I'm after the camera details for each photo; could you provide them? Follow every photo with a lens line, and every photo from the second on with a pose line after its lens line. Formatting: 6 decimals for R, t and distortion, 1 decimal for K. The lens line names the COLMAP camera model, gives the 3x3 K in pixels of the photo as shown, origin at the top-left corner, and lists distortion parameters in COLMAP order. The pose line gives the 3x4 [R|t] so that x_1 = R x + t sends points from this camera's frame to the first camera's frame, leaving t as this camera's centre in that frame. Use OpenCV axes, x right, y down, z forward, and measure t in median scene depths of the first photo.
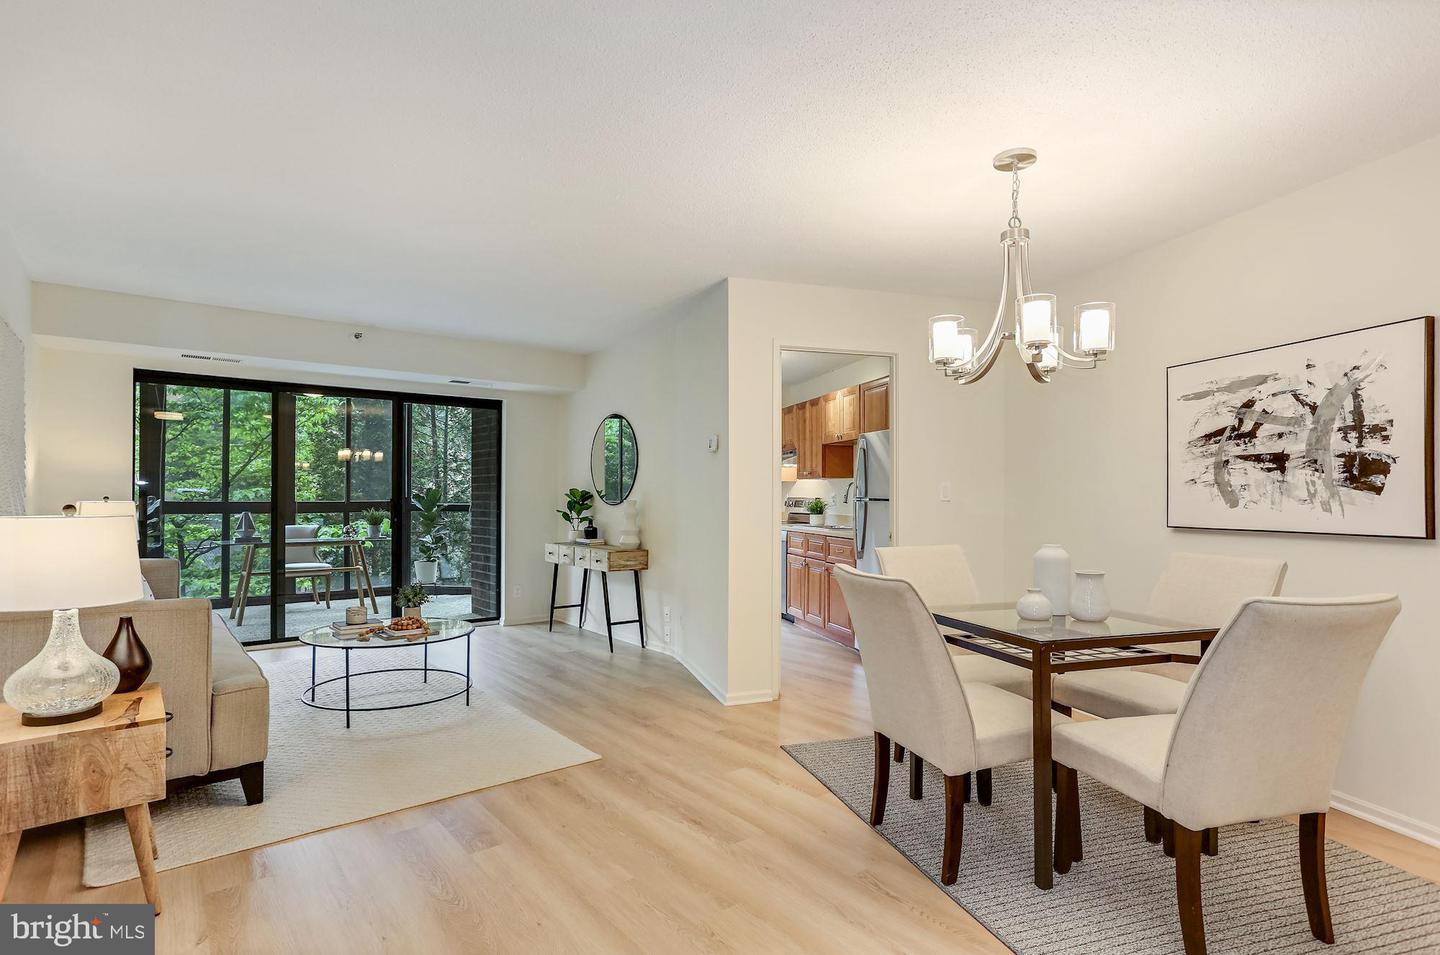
lens RADIAL K [[726.7, 0, 716.3], [0, 726.7, 494.4], [0, 0, 1]] dist [-0.044409, 0.036353]
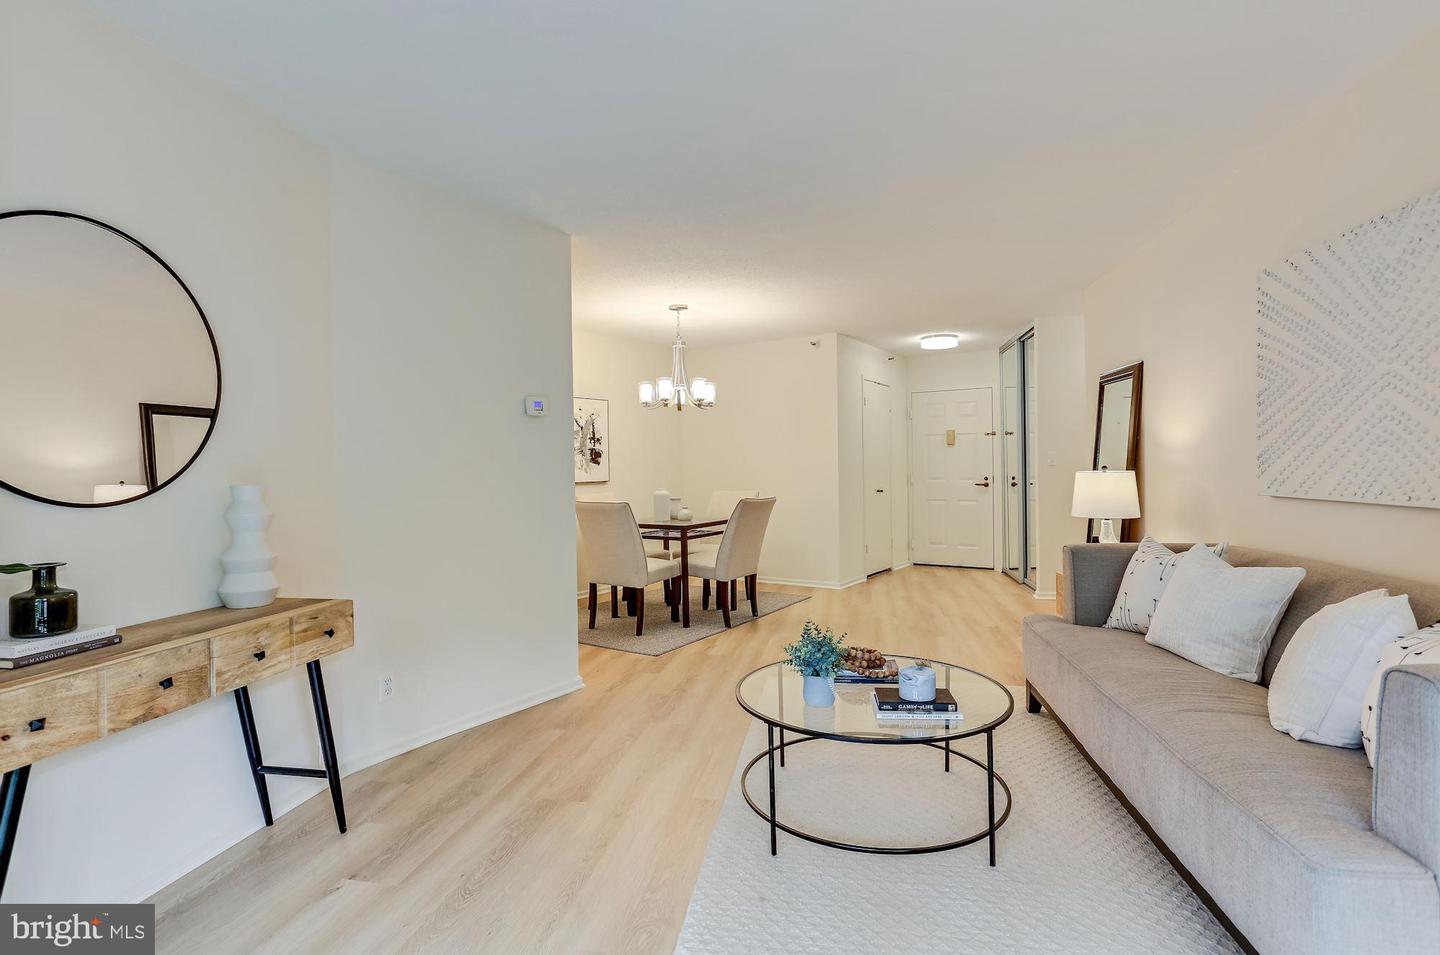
lens RADIAL K [[717.4, 0, 716.4], [0, 717.4, 473.4], [0, 0, 1]] dist [-0.043713, 0.033944]
pose [[-0.647379, -0.002700, 0.762163, -0.598465], [0.011806, 0.999838, 0.013571, -0.000488], [-0.762076, 0.017784, -0.647243, 1.076553]]
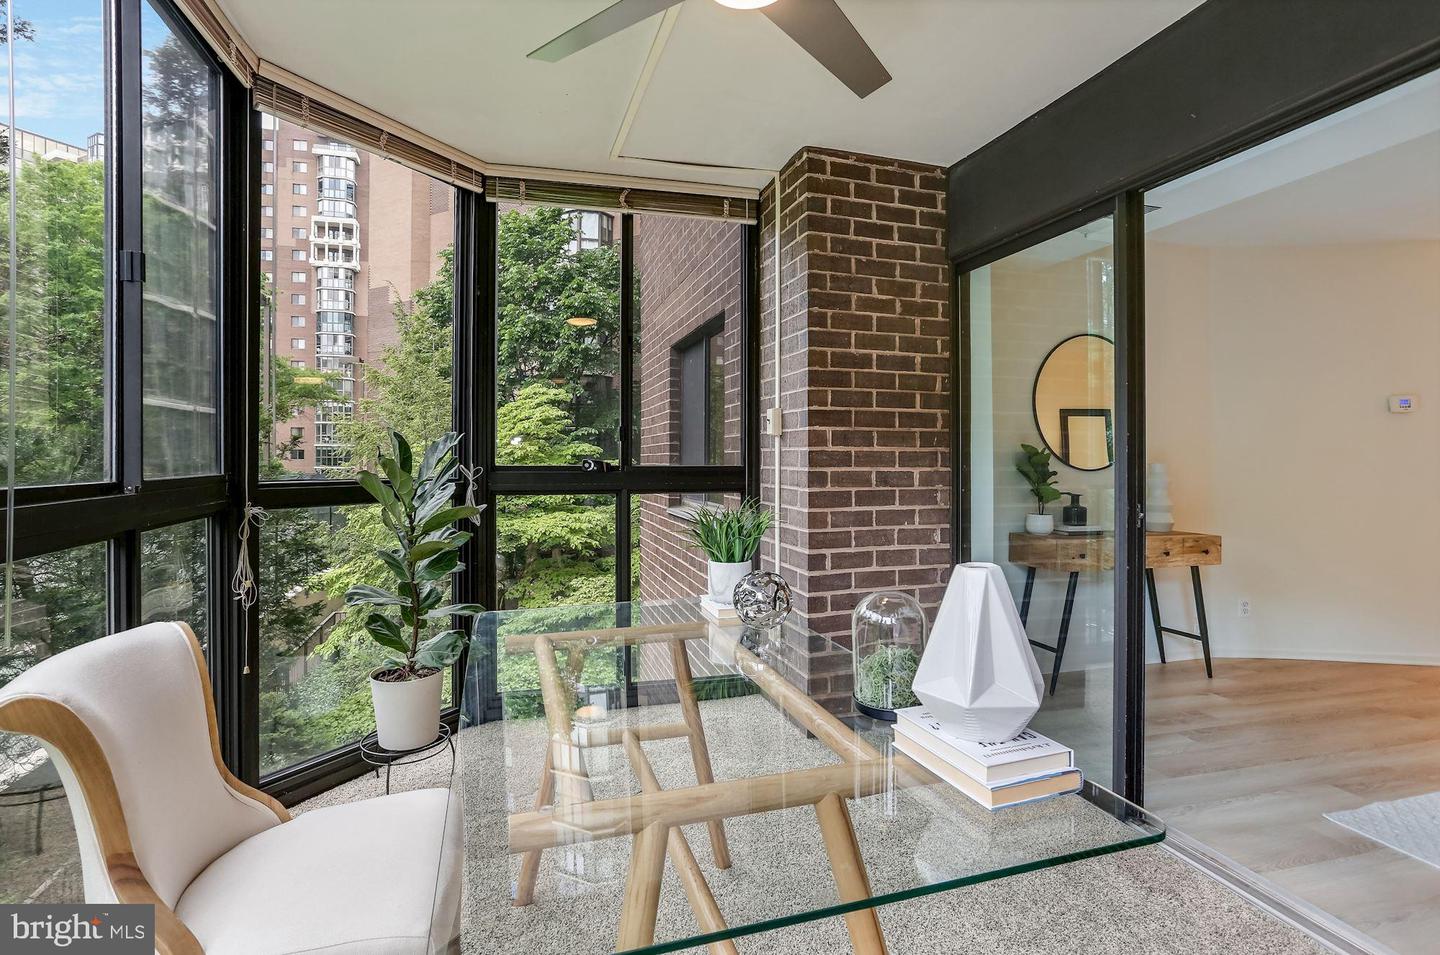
lens RADIAL K [[717.4, 0, 716.4], [0, 717.4, 473.4], [0, 0, 1]] dist [-0.043713, 0.033944]
pose [[0.379698, -0.018384, 0.924928, -0.939505], [-0.003866, 0.999762, 0.021458, 0.005524], [-0.925102, -0.011723, 0.379537, 1.158967]]
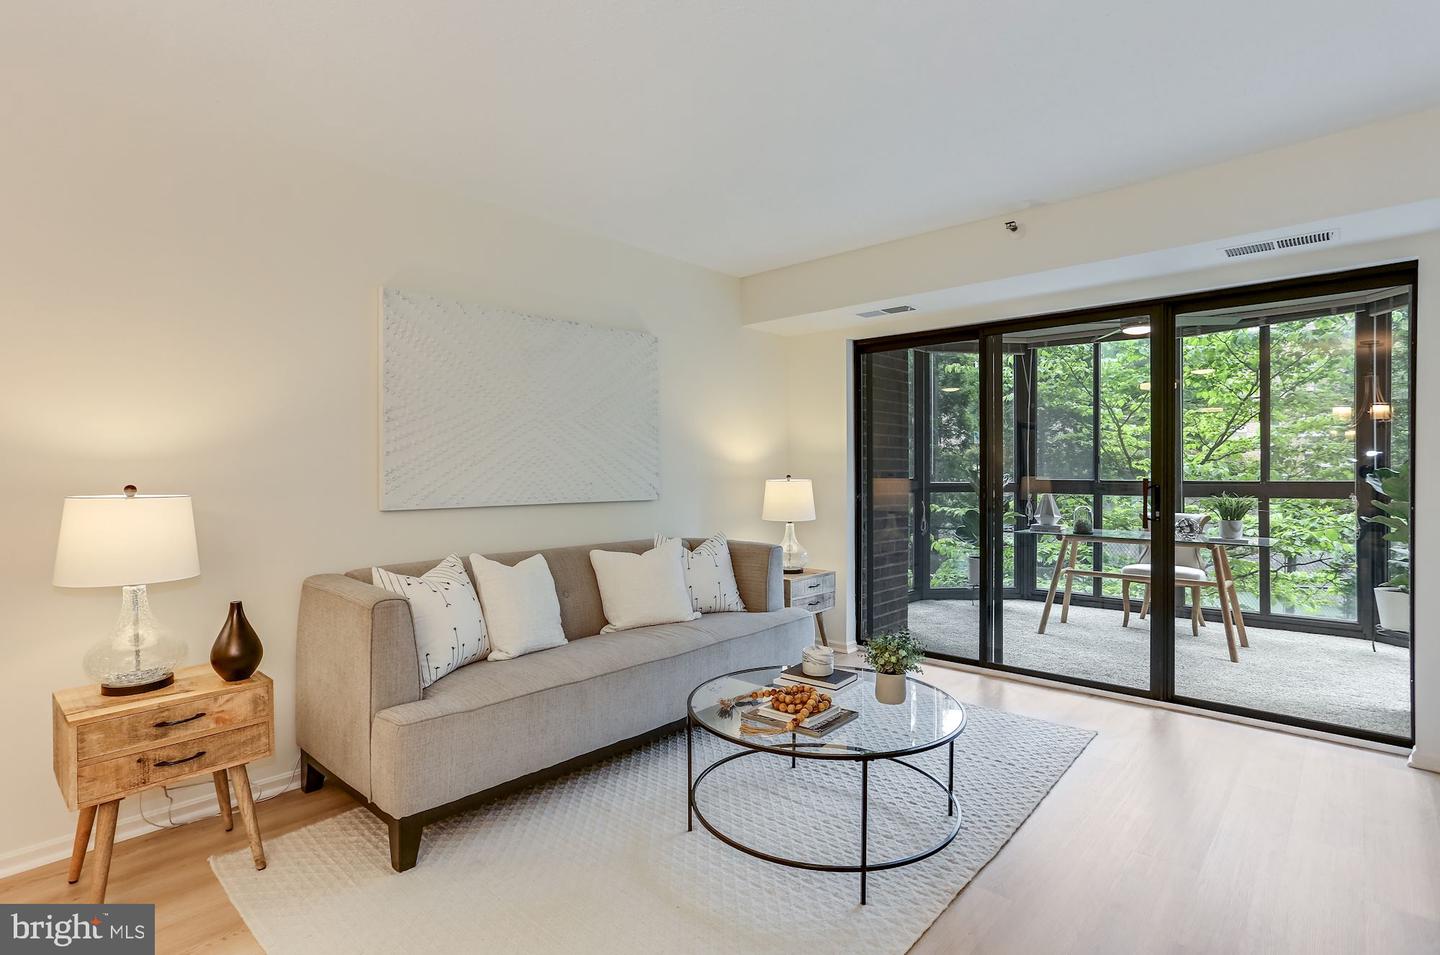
lens RADIAL K [[717.4, 0, 716.4], [0, 717.4, 473.4], [0, 0, 1]] dist [-0.043713, 0.033944]
pose [[0.156255, -0.000490, -0.987717, 0.086572], [0.003831, 0.999993, 0.000110, 0.000531], [0.987709, -0.003801, 0.156256, 0.596813]]
